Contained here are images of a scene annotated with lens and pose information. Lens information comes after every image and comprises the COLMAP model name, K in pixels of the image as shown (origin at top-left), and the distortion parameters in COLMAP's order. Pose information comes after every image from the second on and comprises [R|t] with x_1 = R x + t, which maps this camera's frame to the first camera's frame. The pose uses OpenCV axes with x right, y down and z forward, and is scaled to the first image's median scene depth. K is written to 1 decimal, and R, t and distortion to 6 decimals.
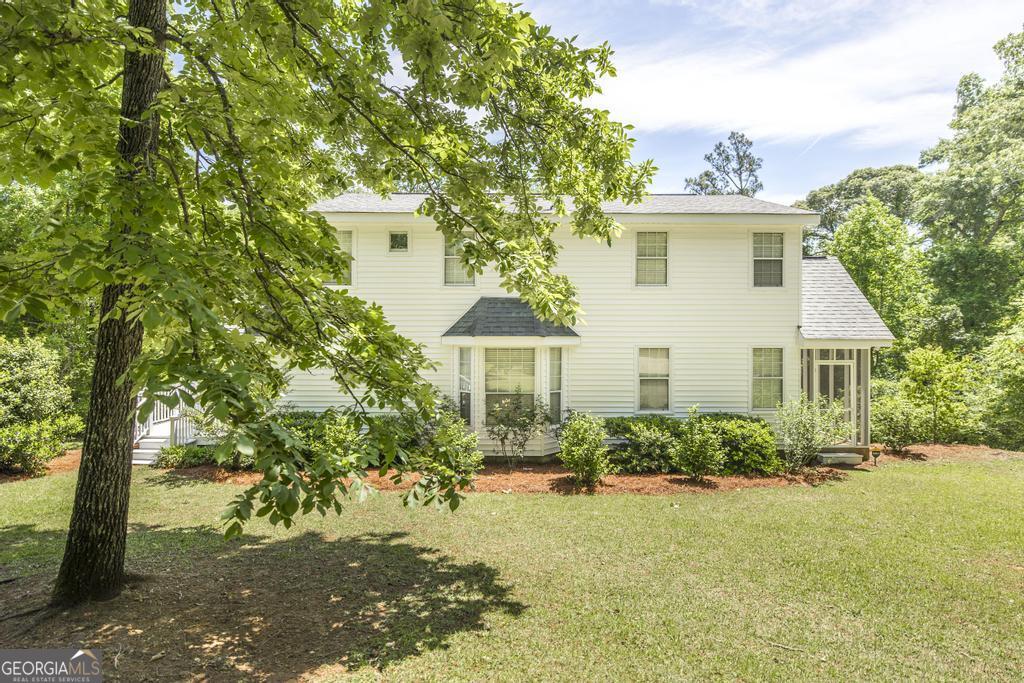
lens RADIAL K [[518.9, 0, 512.0], [0, 518.9, 341.5], [0, 0, 1]] dist [-0.056401, 0.000098]
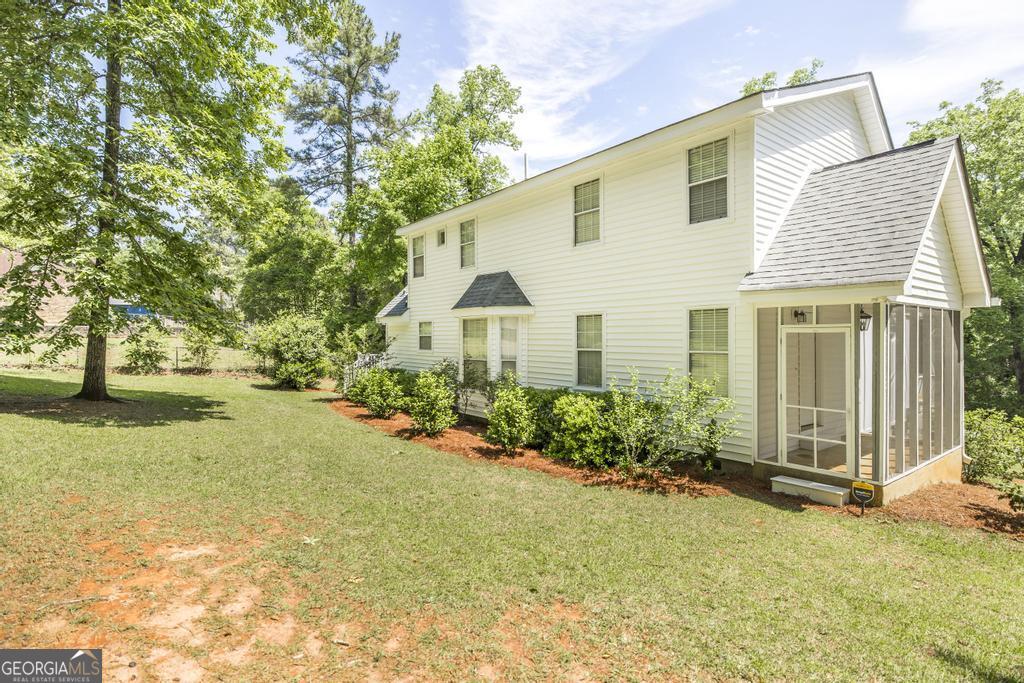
lens RADIAL K [[518.9, 0, 512.0], [0, 518.9, 341.5], [0, 0, 1]] dist [-0.056401, 0.000098]
pose [[0.623017, 0.002882, -0.782203, 0.879958], [0.012897, 0.999819, 0.013956, 0.043251], [0.782102, -0.018783, 0.622867, 0.356715]]
